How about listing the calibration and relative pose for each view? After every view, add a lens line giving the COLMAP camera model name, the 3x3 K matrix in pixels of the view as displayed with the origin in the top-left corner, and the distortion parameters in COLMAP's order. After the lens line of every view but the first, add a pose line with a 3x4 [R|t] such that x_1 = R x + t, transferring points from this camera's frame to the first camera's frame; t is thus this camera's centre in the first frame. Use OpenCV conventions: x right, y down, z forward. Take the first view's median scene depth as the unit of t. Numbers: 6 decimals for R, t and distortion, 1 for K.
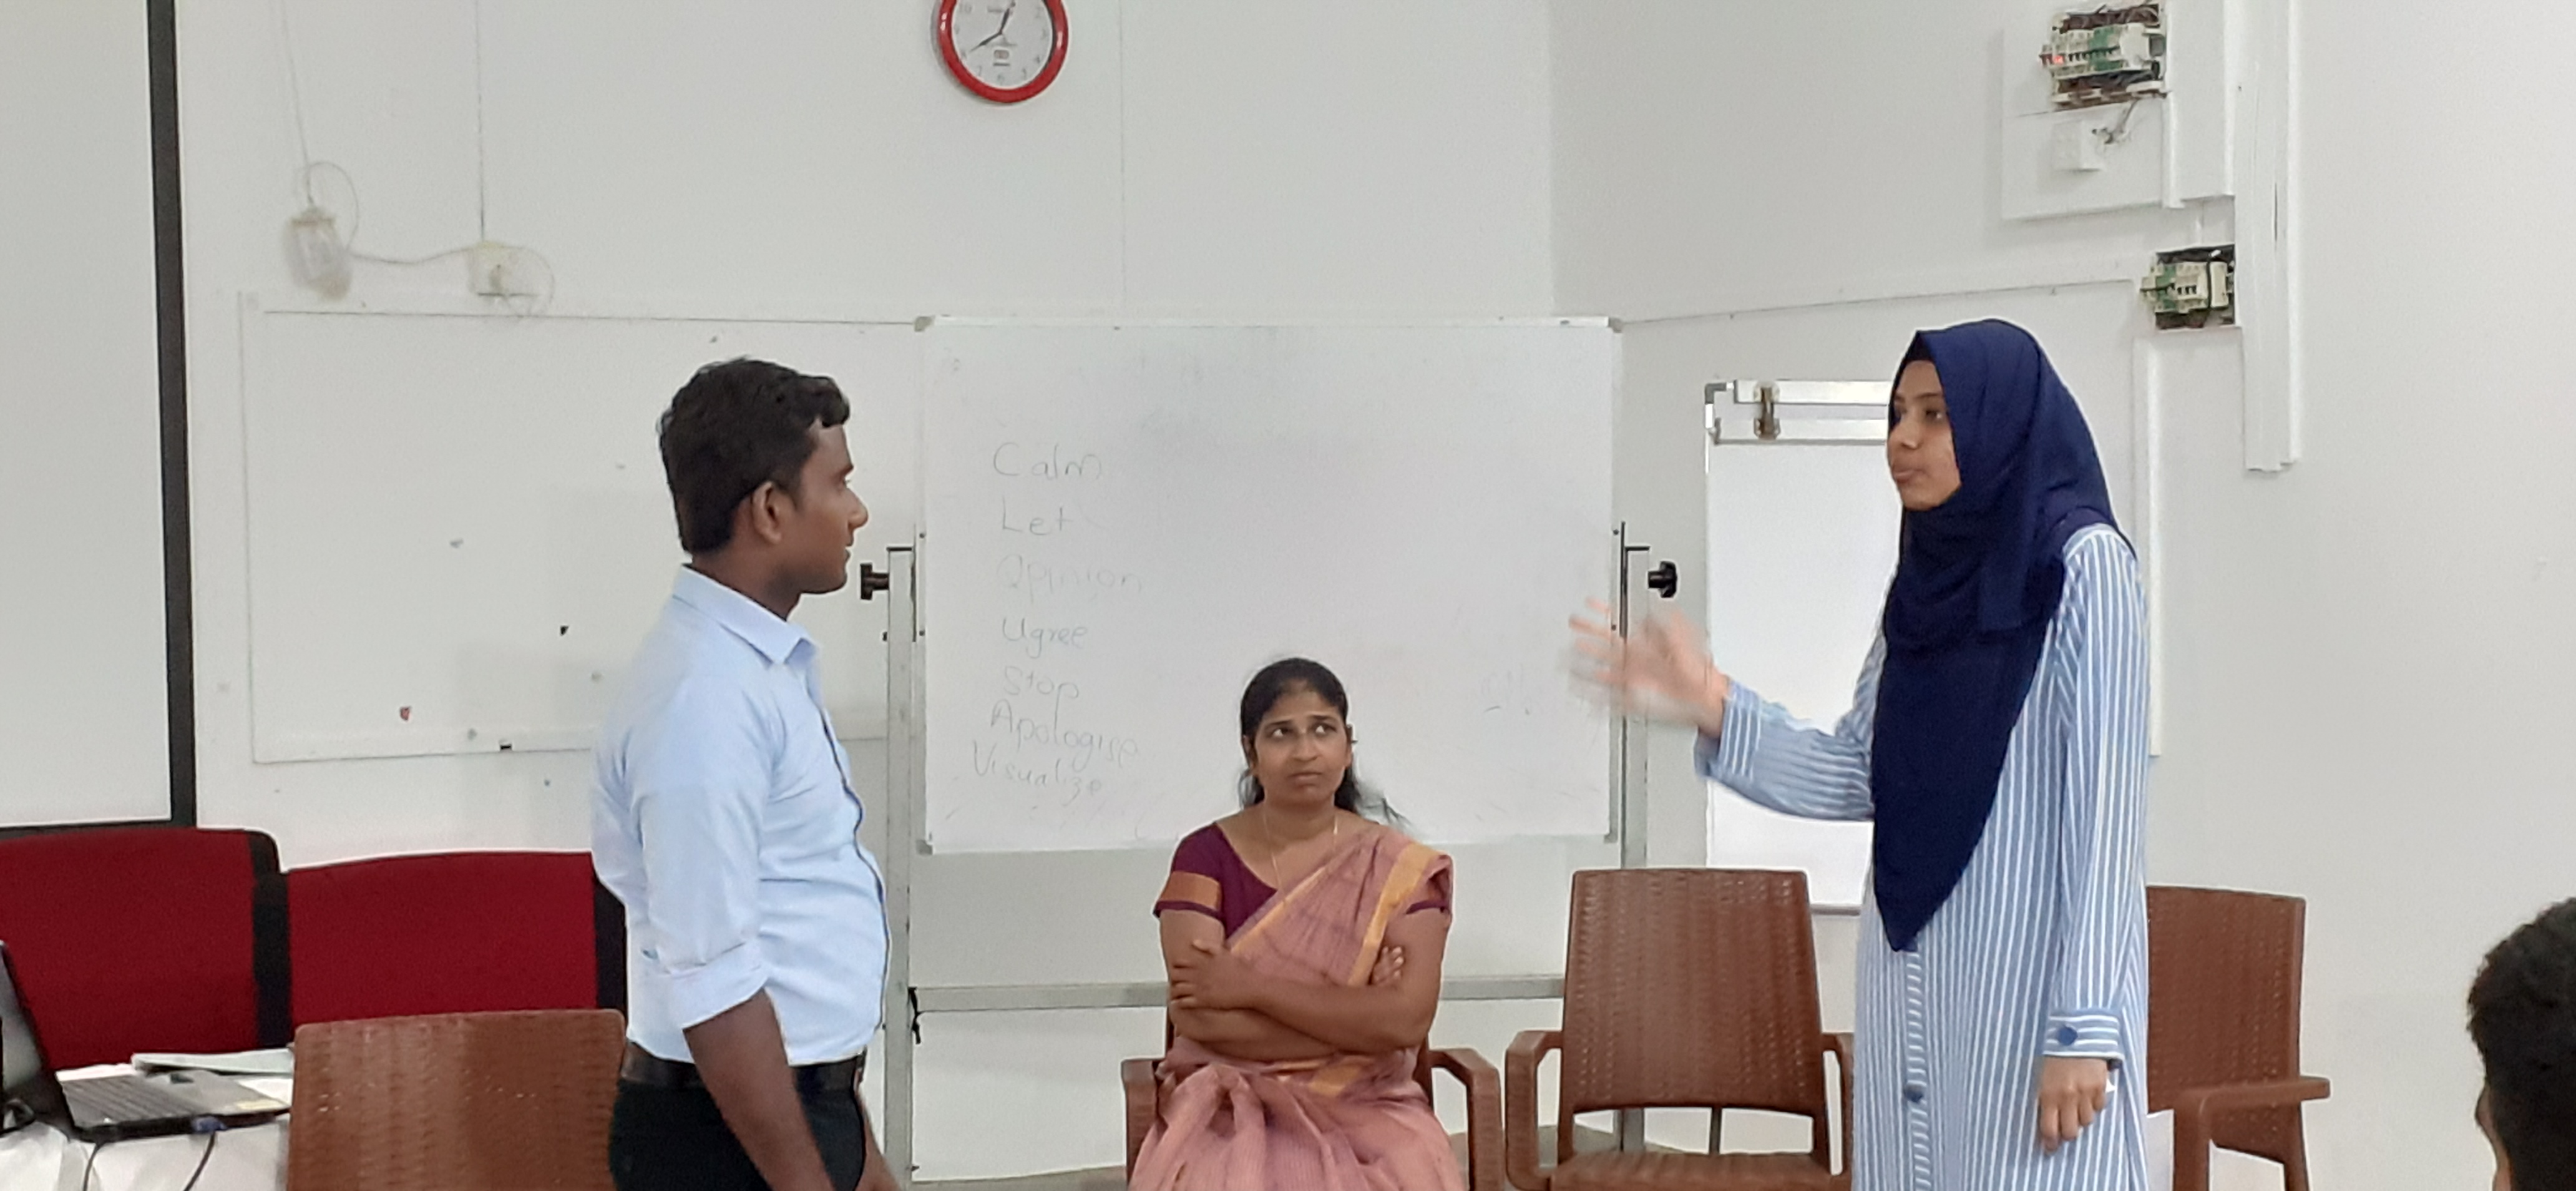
lens RADIAL K [[3918.8, 0, 1288.0], [0, 3918.8, 595.5], [0, 0, 1]] dist [0.191173, -0.095514]
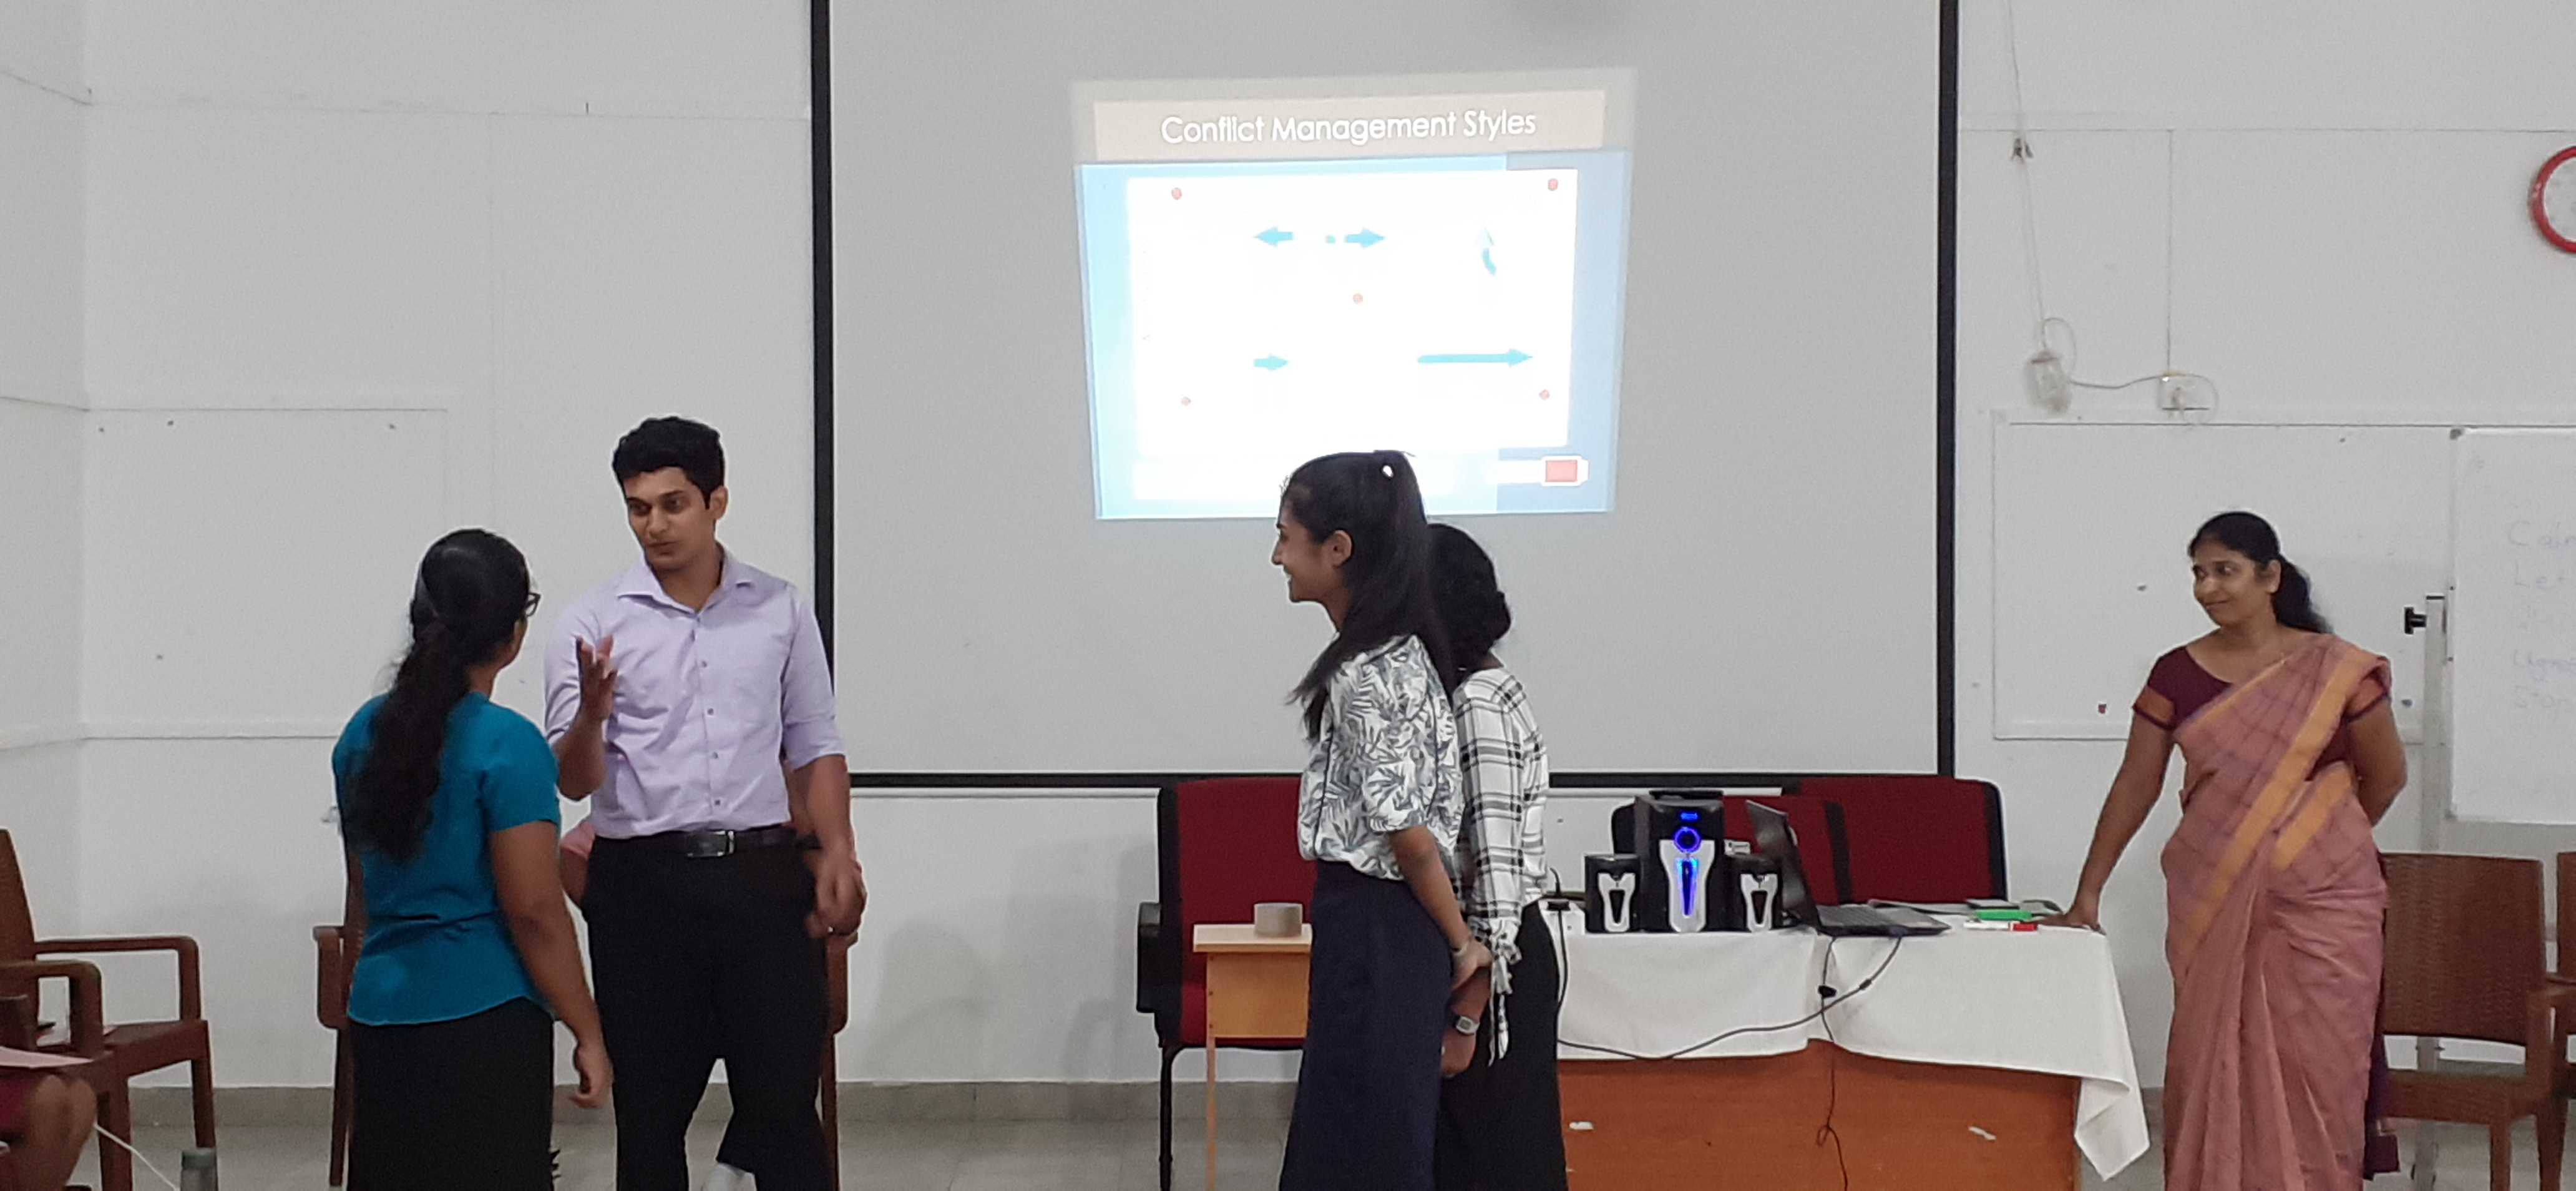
lens RADIAL K [[3766.3, 0, 1282.0], [0, 3766.3, 563.9], [0, 0, 1]] dist [0.154252, -0.396539]
pose [[0.882963, 0.017020, -0.469135, 0.162446], [-0.027026, 0.999528, -0.014603, 0.006539], [0.468665, 0.025573, 0.883006, -0.350075]]
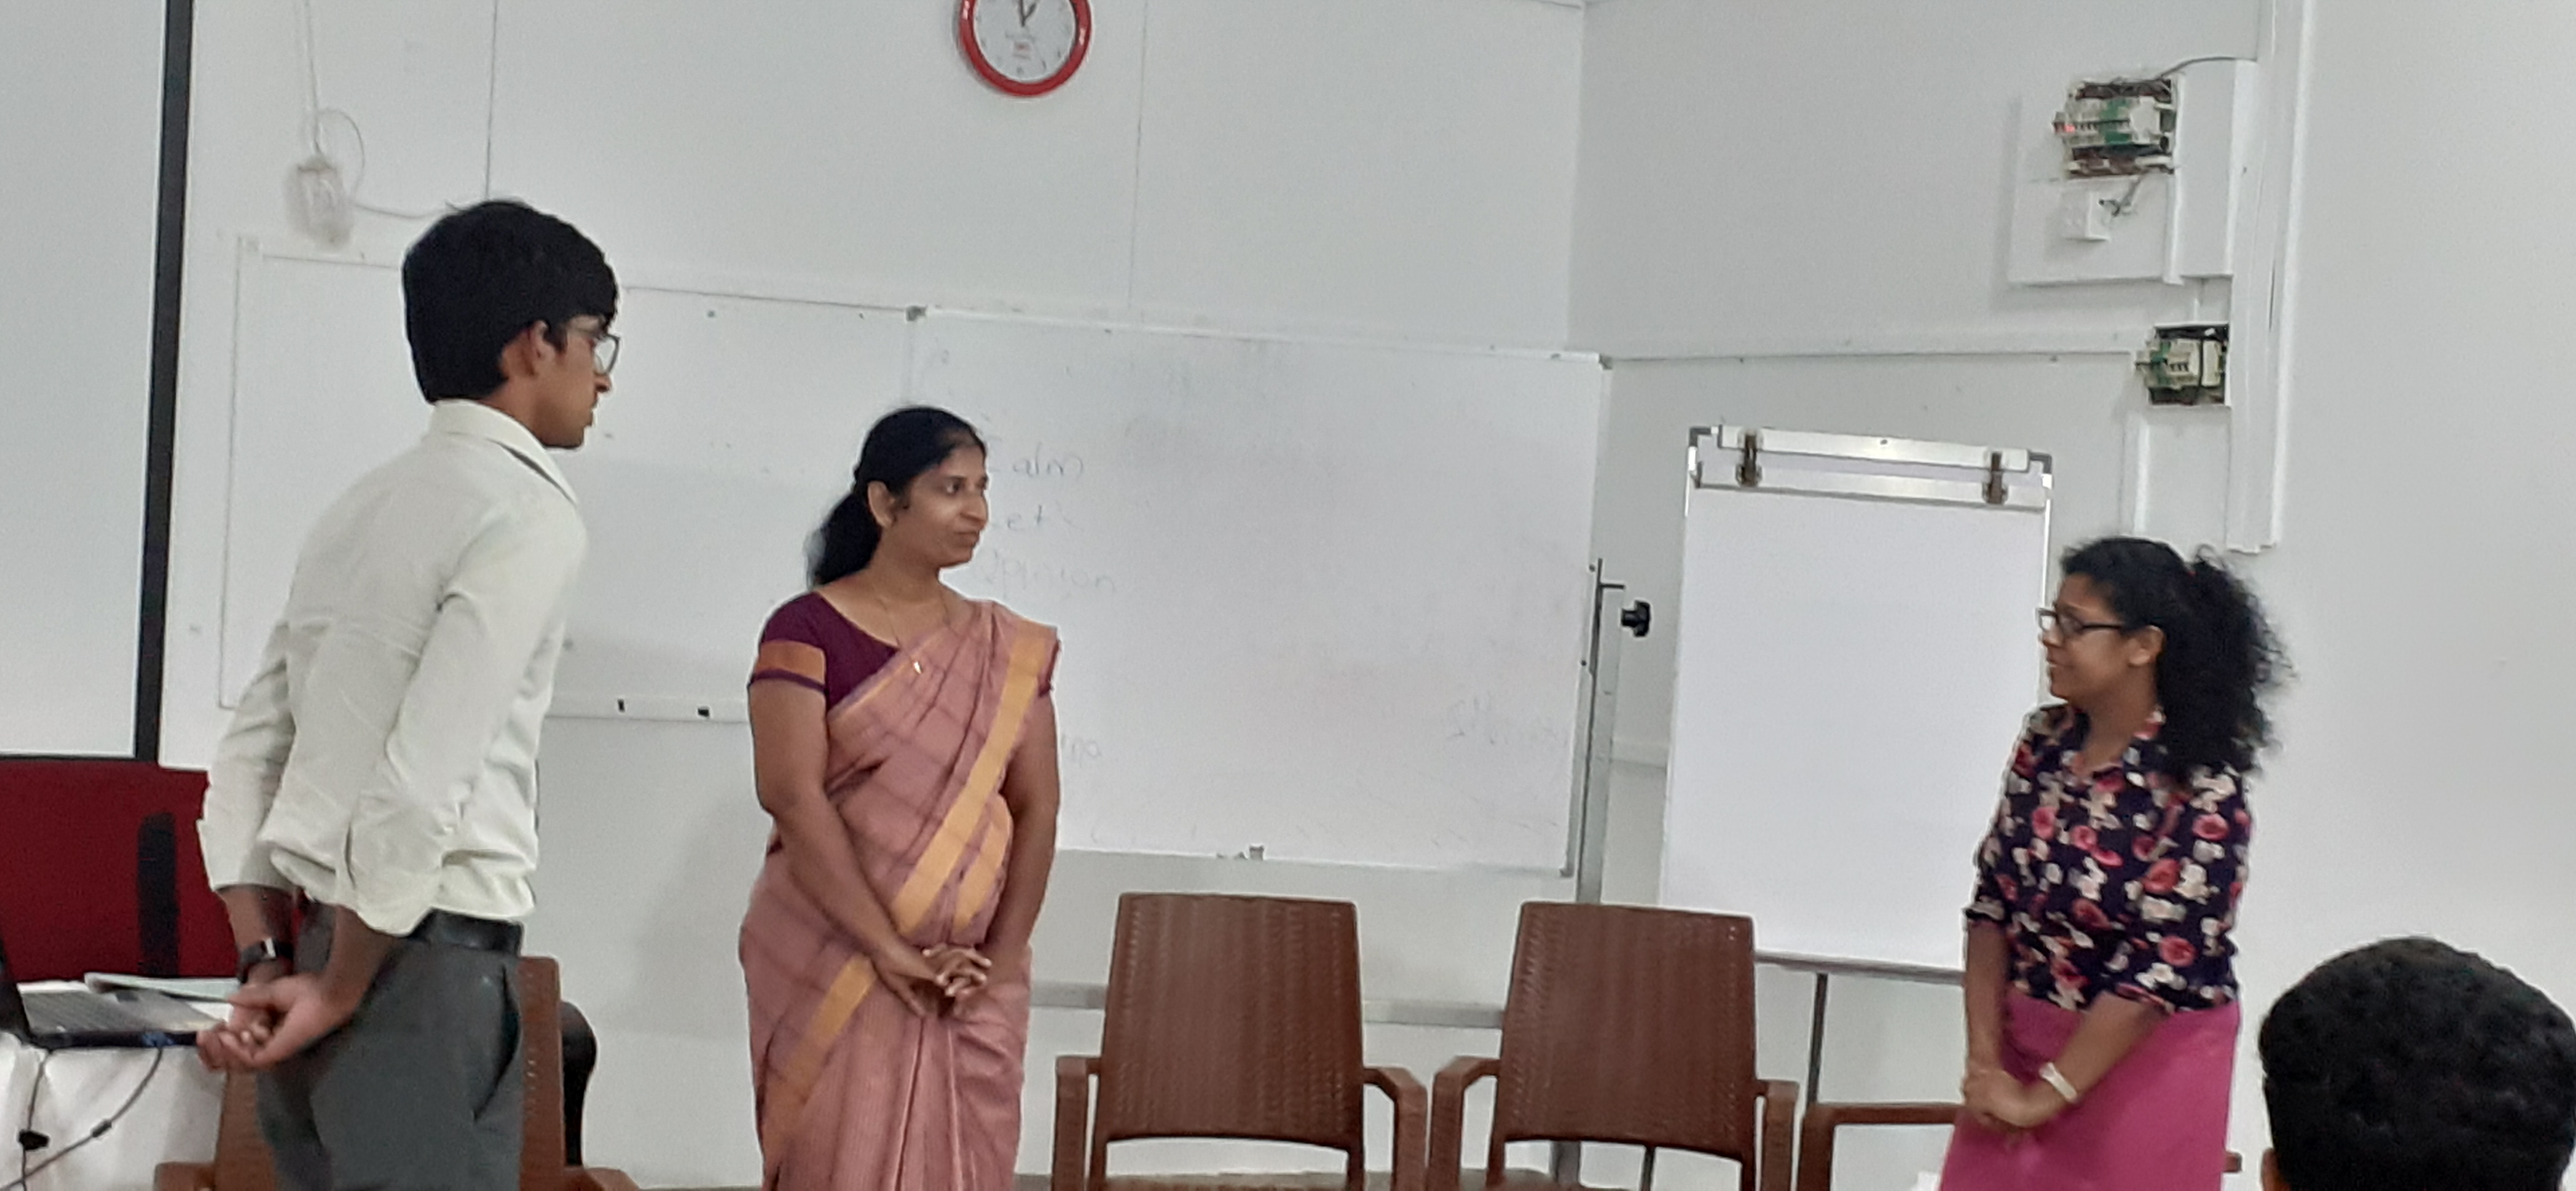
lens RADIAL K [[4239.7, 0, 1308.1], [0, 4239.7, 589.9], [0, 0, 1]] dist [0.179934, 0.009853]
pose [[0.997604, 0.068783, -0.007438, 0.019225], [-0.068841, 0.997597, -0.007842, 0.002778], [0.006880, 0.008336, 0.999942, -0.080921]]
